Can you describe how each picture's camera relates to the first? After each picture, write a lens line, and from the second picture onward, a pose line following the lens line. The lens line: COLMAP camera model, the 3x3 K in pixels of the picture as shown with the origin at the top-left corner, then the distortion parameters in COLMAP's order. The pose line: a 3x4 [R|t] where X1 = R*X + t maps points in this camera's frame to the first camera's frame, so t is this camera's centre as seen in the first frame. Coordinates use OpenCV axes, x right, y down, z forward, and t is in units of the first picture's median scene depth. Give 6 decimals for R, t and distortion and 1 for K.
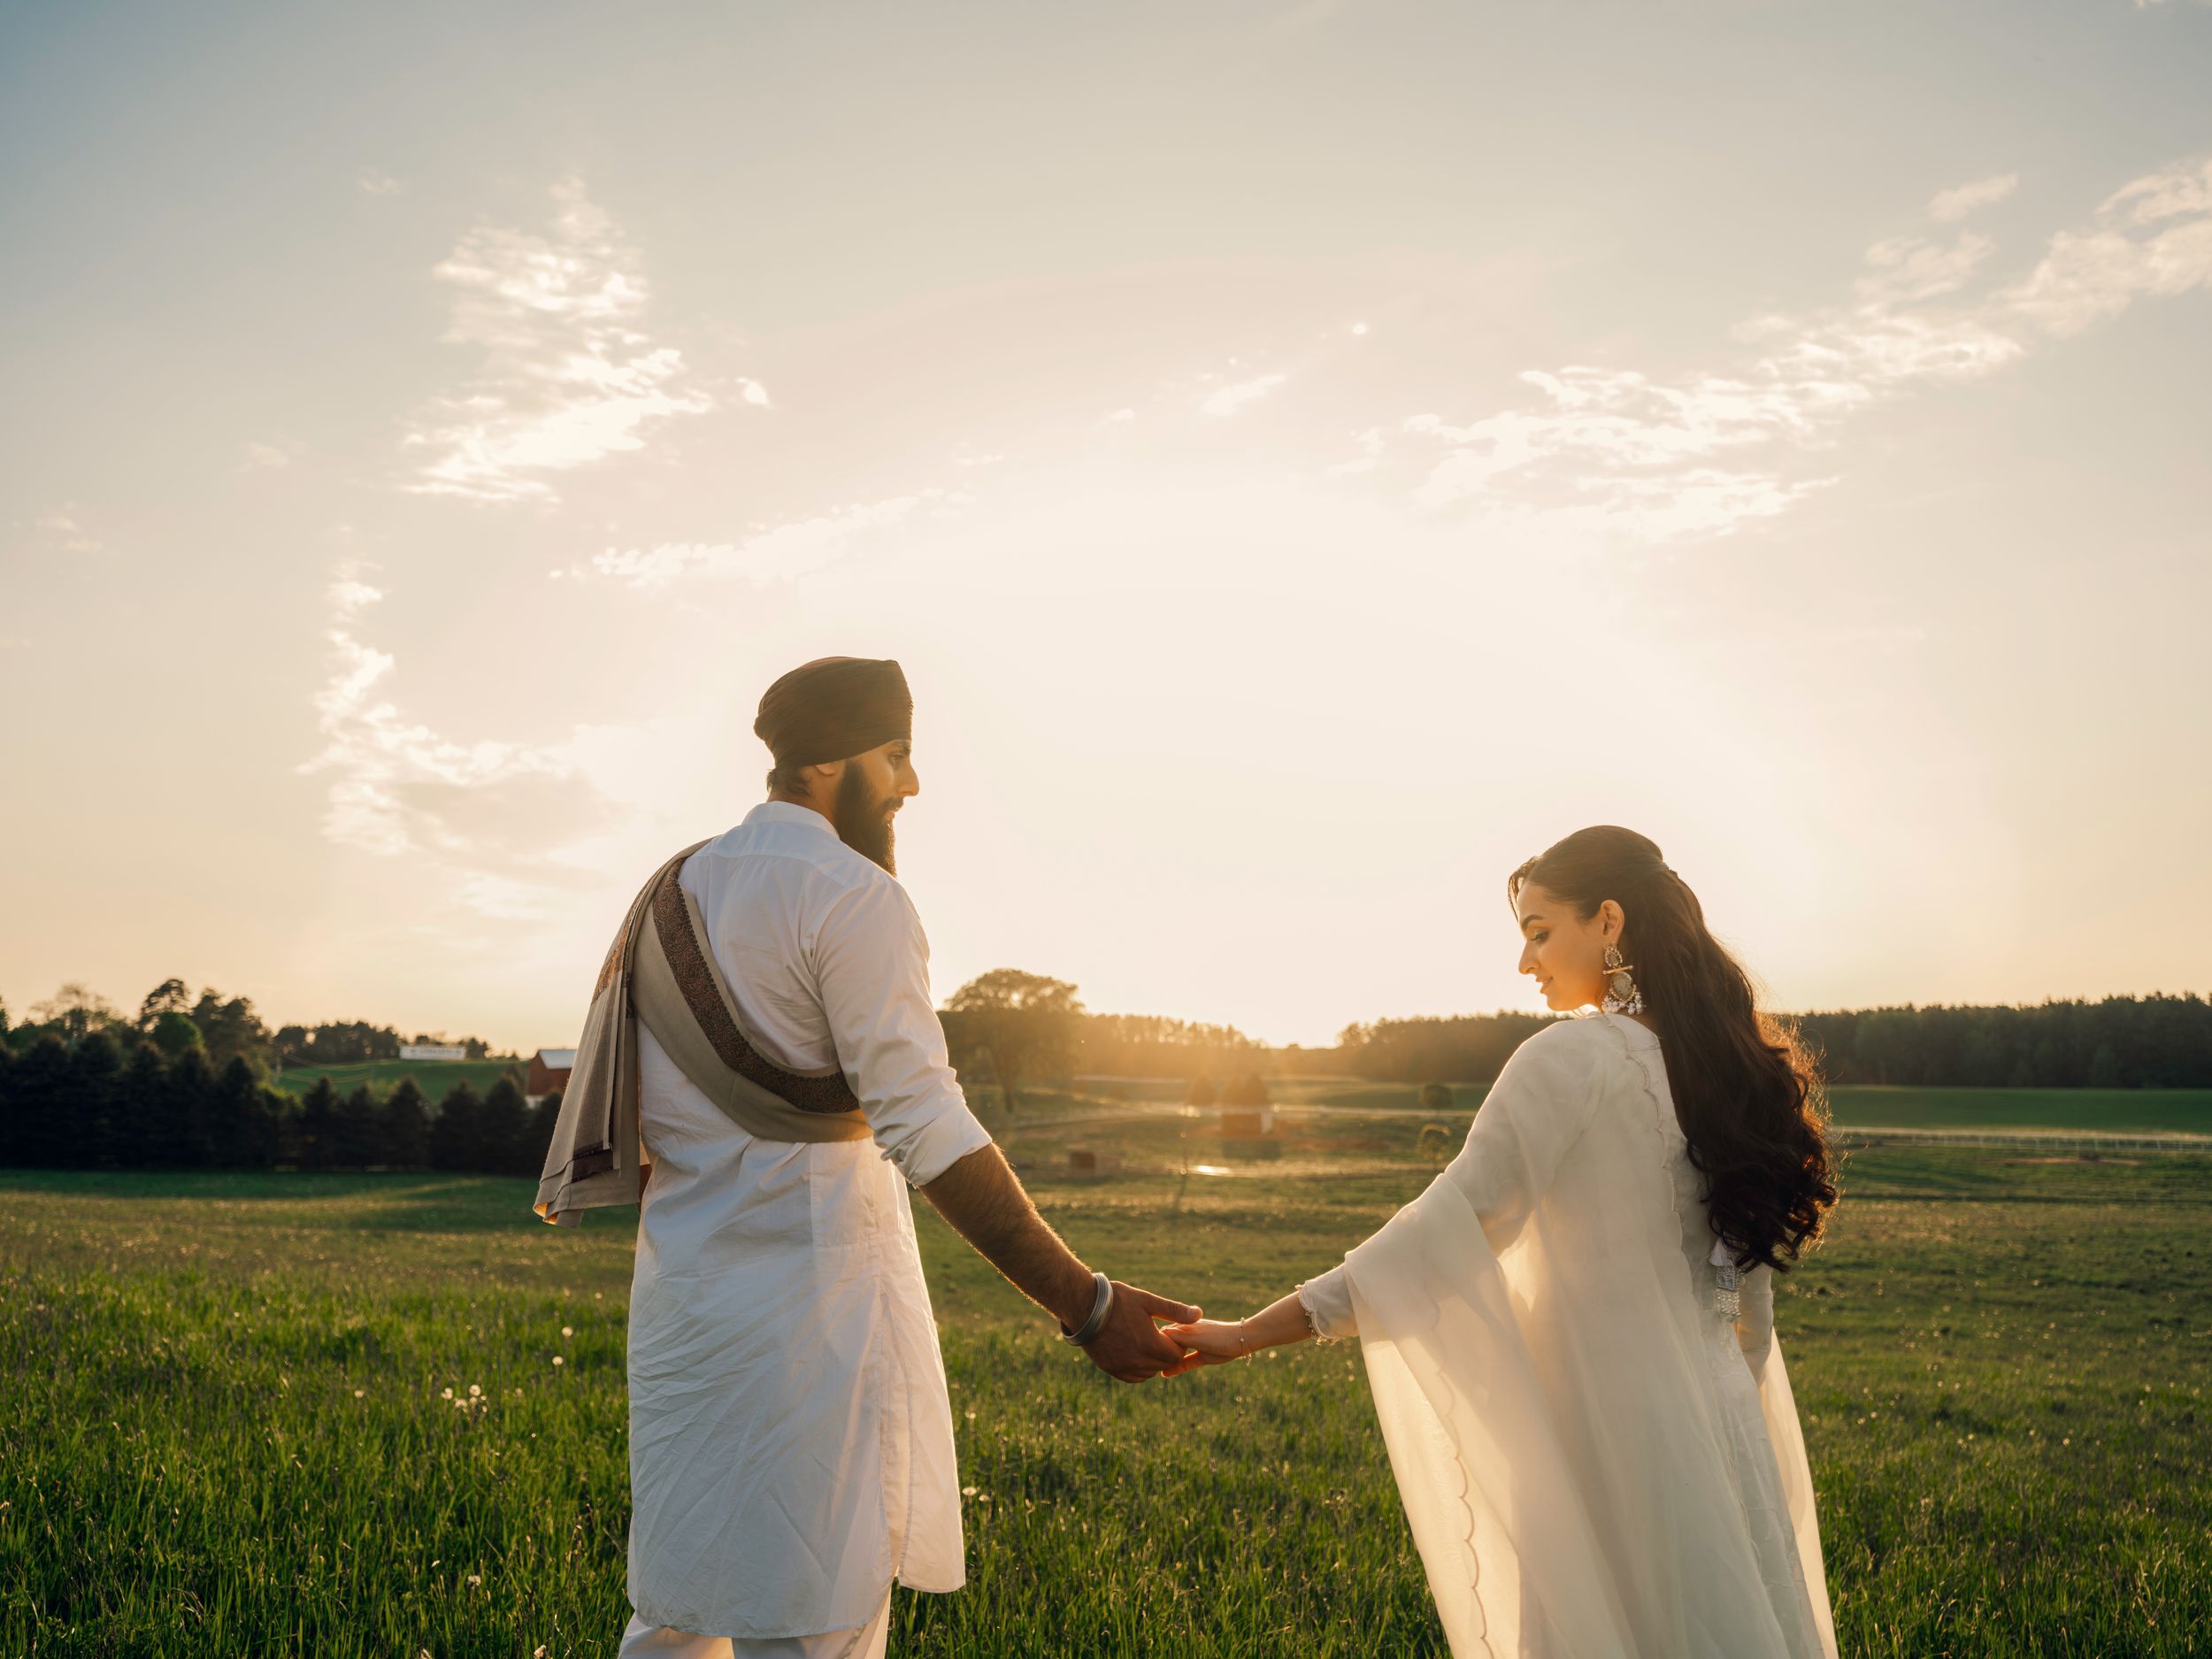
lens RADIAL K [[1584.2, 0, 1106.0], [0, 1584.2, 842.6], [0, 0, 1]] dist [-0.000503, -0.001992]
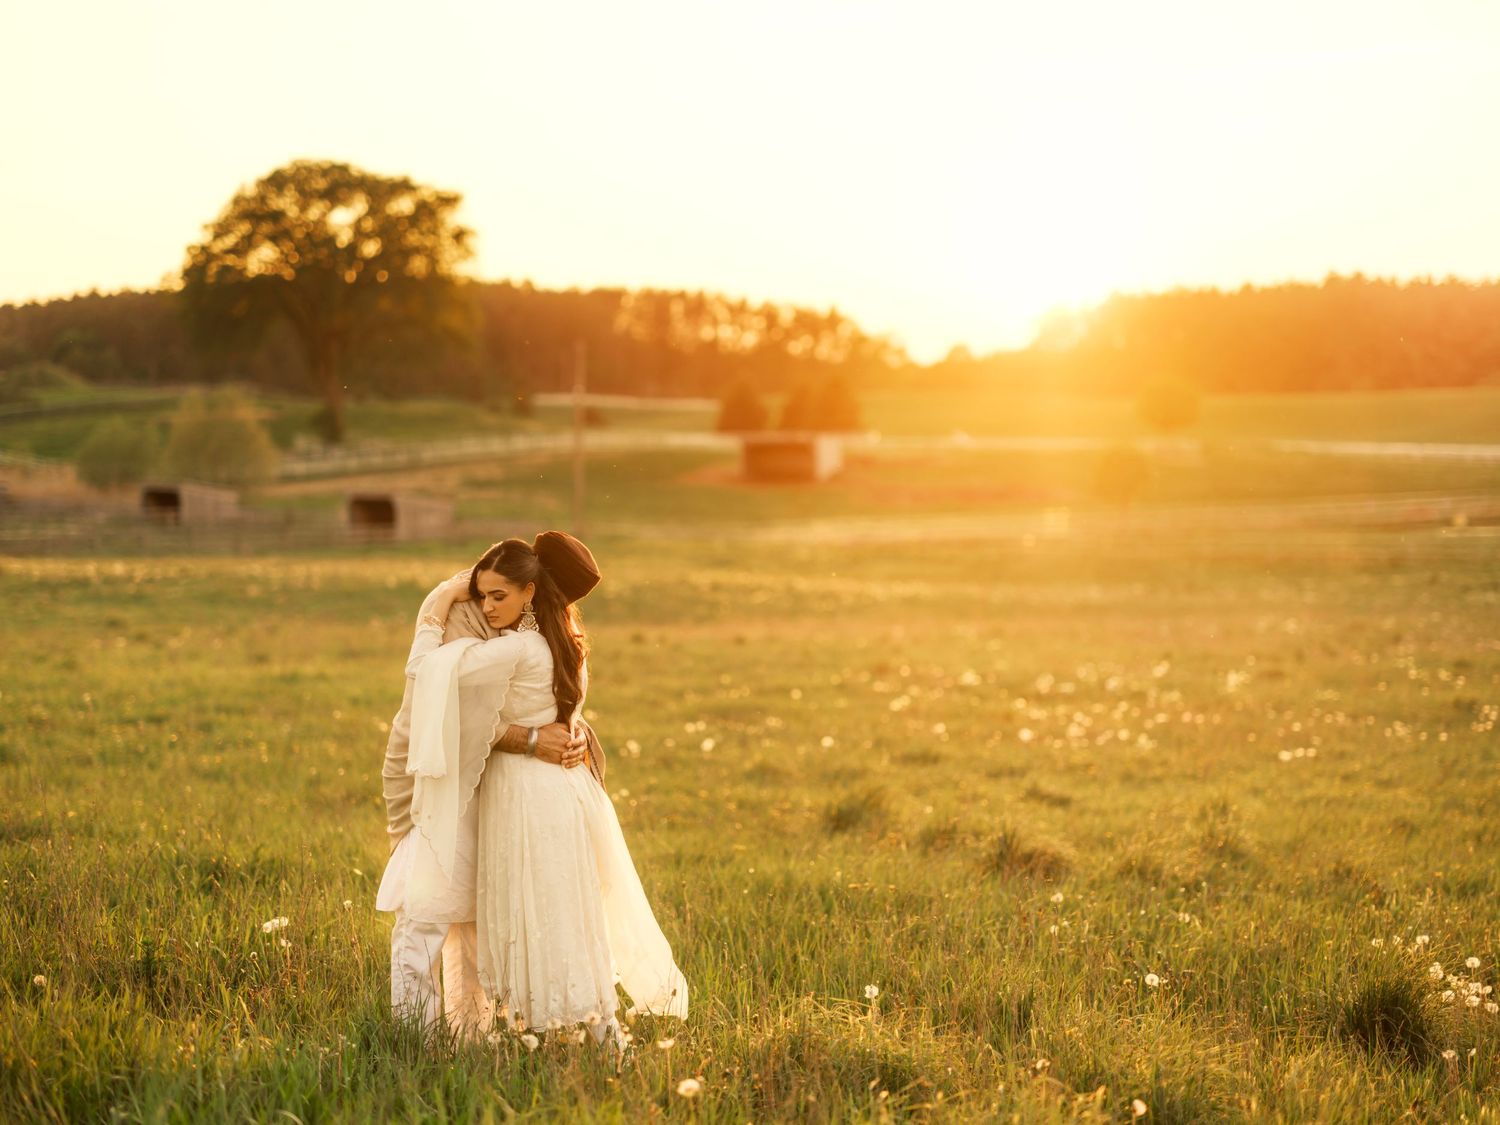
lens RADIAL K [[2669.5, 0, 767.7], [0, 2669.5, 564.4], [0, 0, 1]] dist [0.001373, -0.119496]
pose [[0.999791, -0.007986, 0.018805, 0.070003], [0.004225, 0.981363, 0.192118, 0.049120], [-0.019989, -0.191999, 0.981192, 0.166459]]
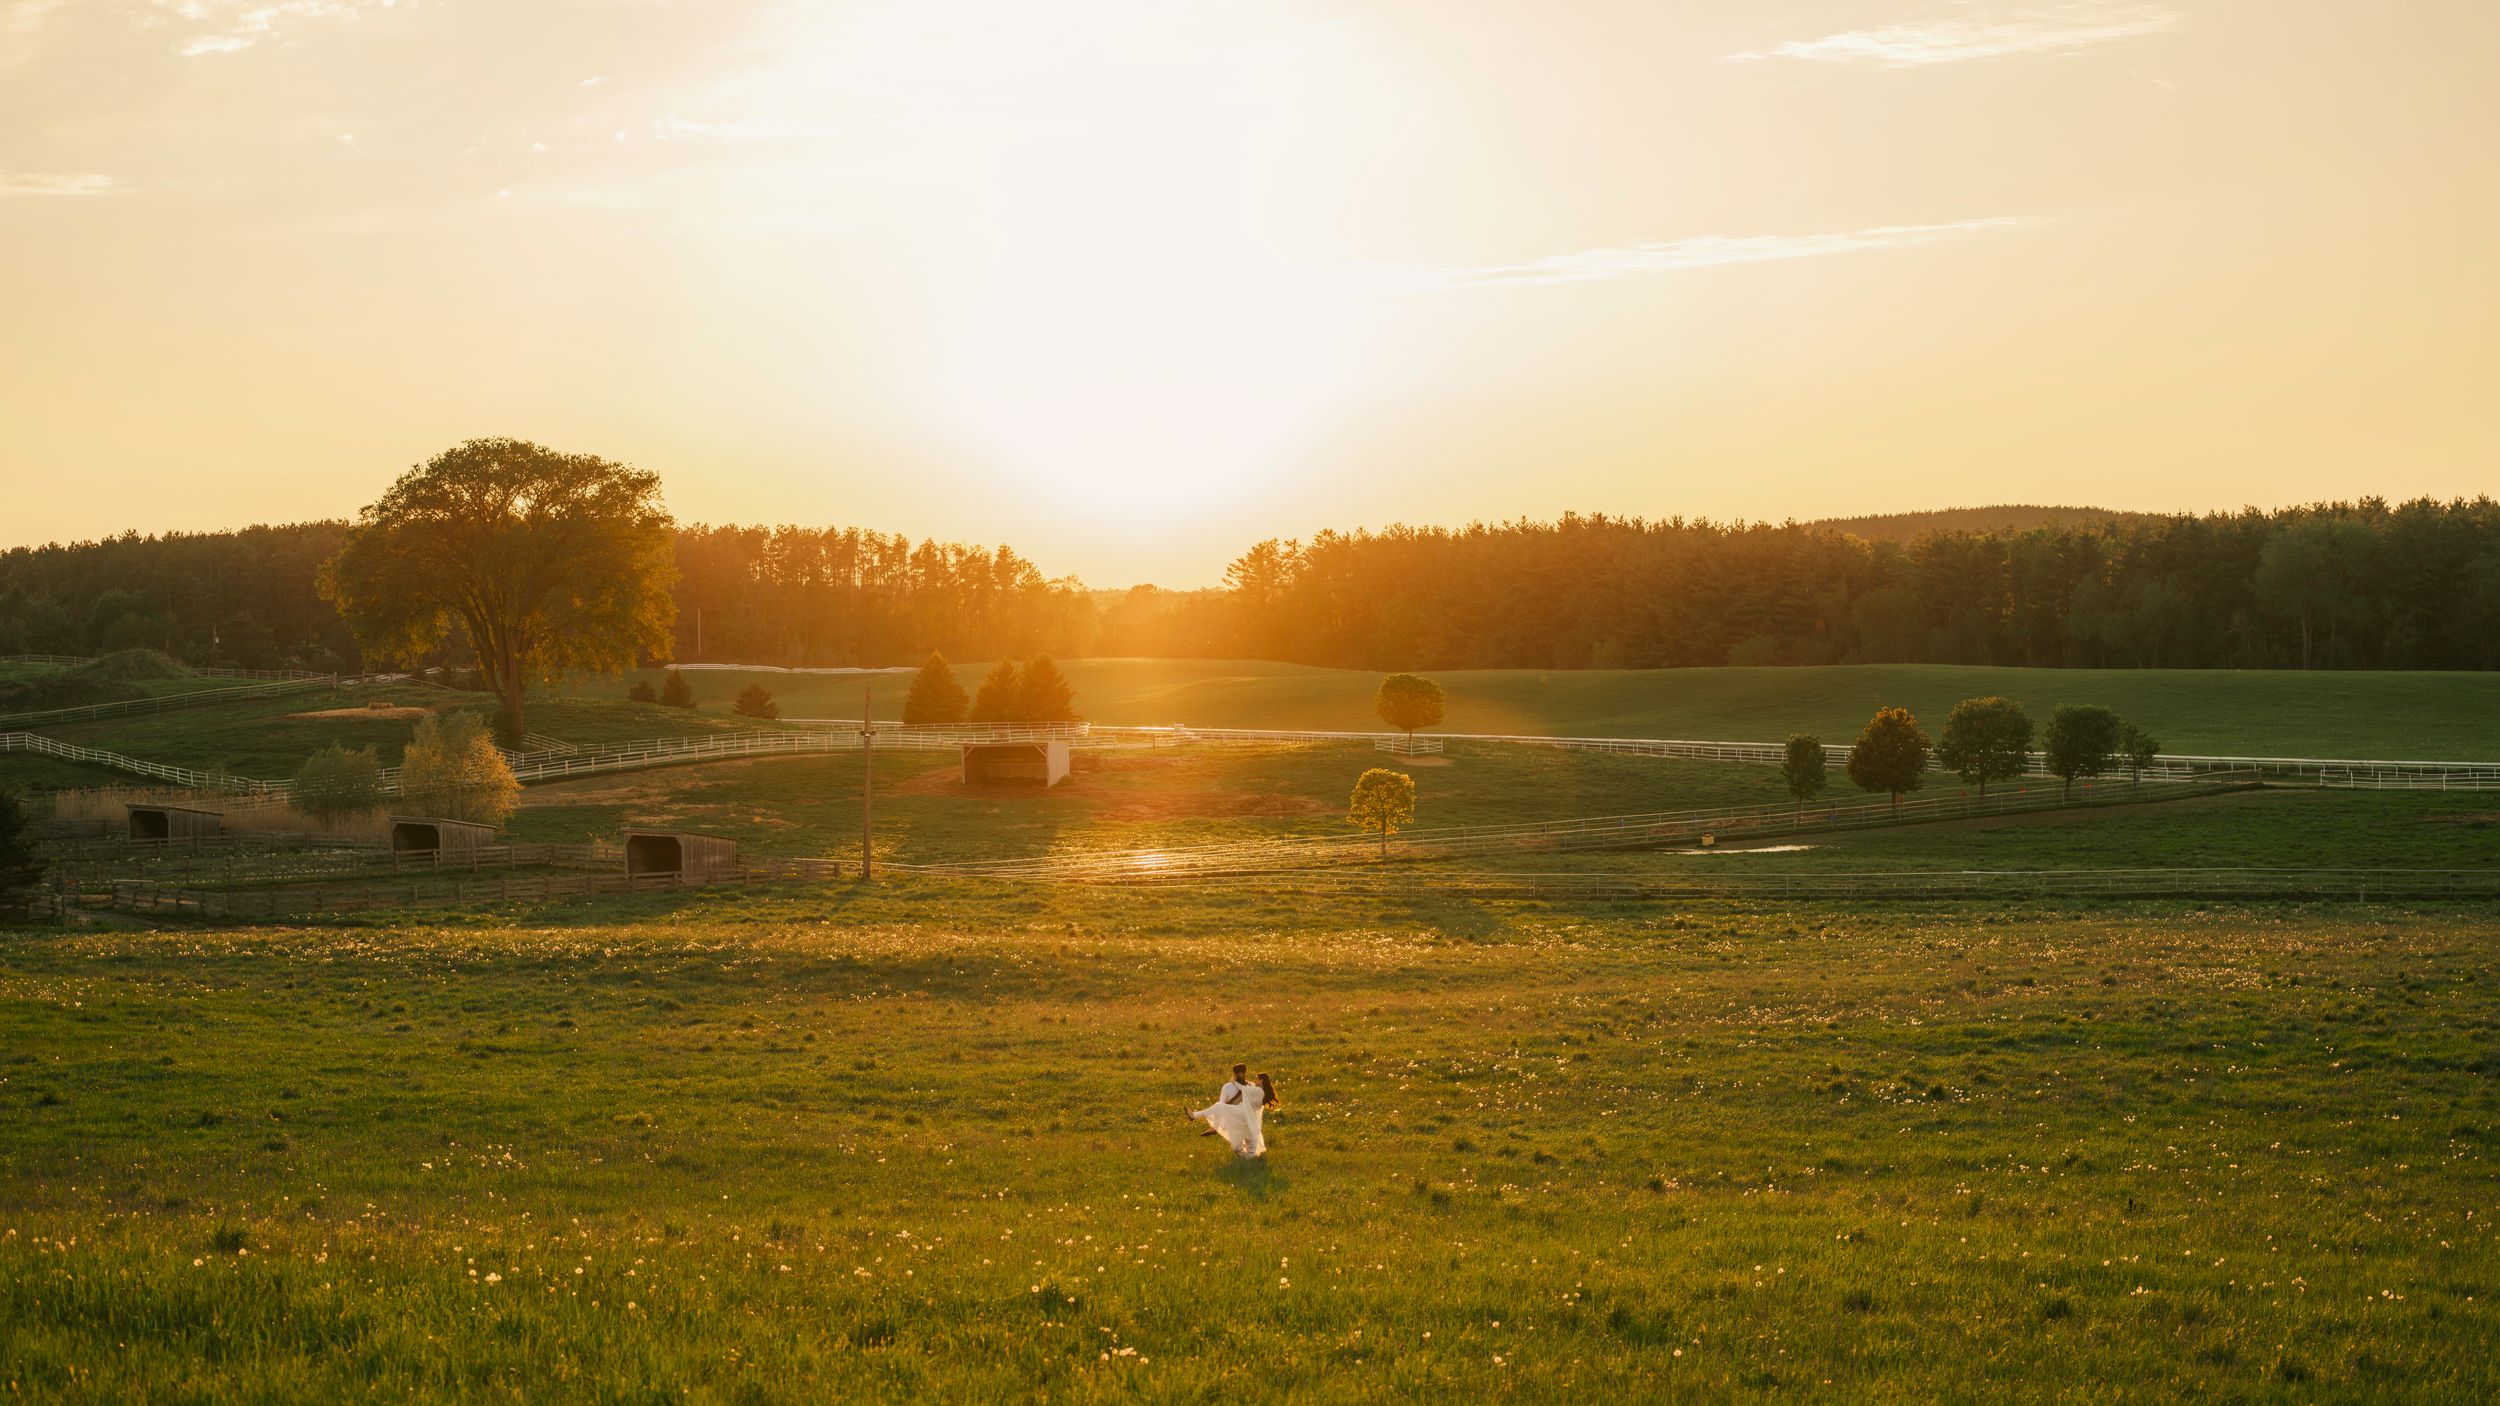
lens RADIAL K [[3474.2, 0, 1250.0], [0, 3474.2, 703.0], [0, 0, 1]] dist [0.002902, -0.018607]
pose [[0.990445, -0.013596, 0.137239, 0.015939], [-0.008917, 0.986733, 0.162106, -0.012637], [-0.137623, -0.161781, 0.977183, -0.035564]]
